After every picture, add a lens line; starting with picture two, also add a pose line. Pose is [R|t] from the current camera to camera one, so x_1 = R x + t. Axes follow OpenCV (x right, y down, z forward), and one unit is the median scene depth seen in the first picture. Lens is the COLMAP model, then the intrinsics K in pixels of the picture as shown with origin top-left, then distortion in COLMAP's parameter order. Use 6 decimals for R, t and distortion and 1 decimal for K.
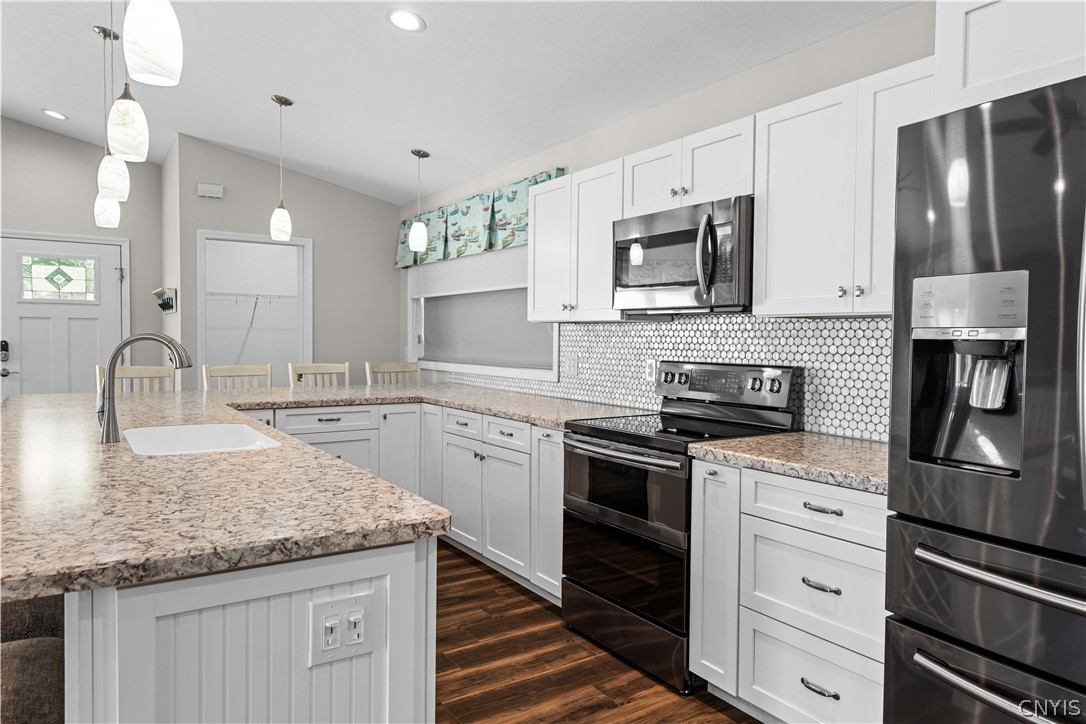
lens RADIAL K [[721.2, 0, 541.3], [0, 721.2, 360.4], [0, 0, 1]] dist [0.035592, -0.018734]
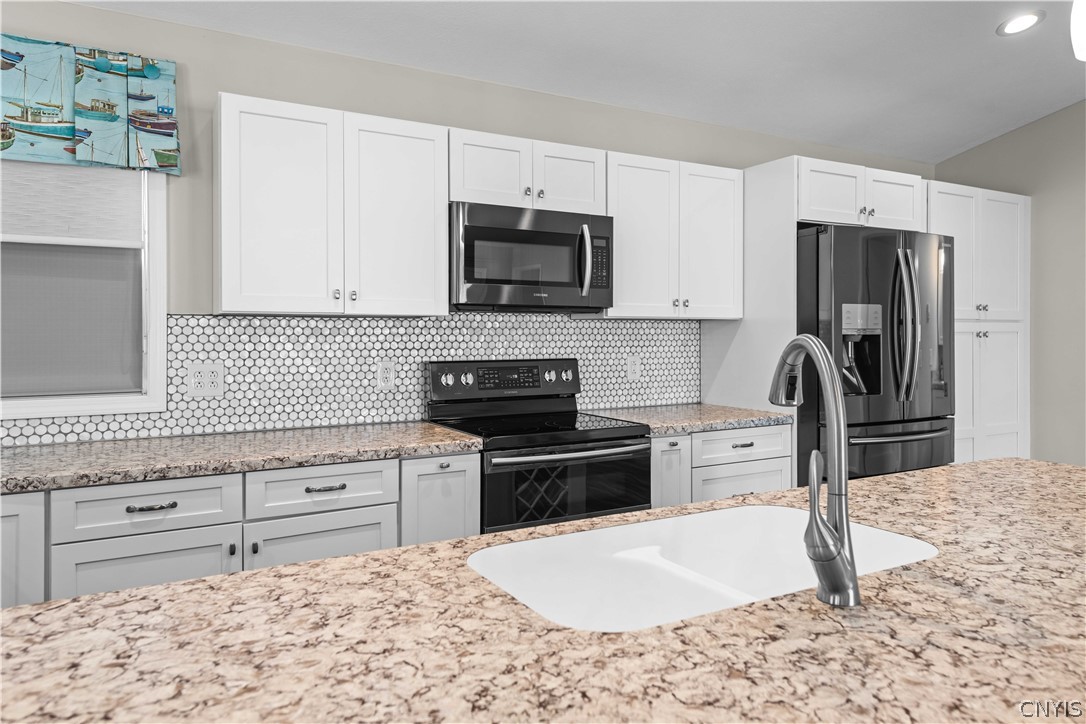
lens RADIAL K [[721.2, 0, 541.2], [0, 721.2, 331.2], [0, 0, 1]] dist [0.035592, -0.018734]
pose [[0.059877, 0.000359, 0.998206, -0.750633], [0.037736, 0.999284, -0.002623, -0.031214], [-0.997492, 0.037826, 0.059821, 0.853827]]
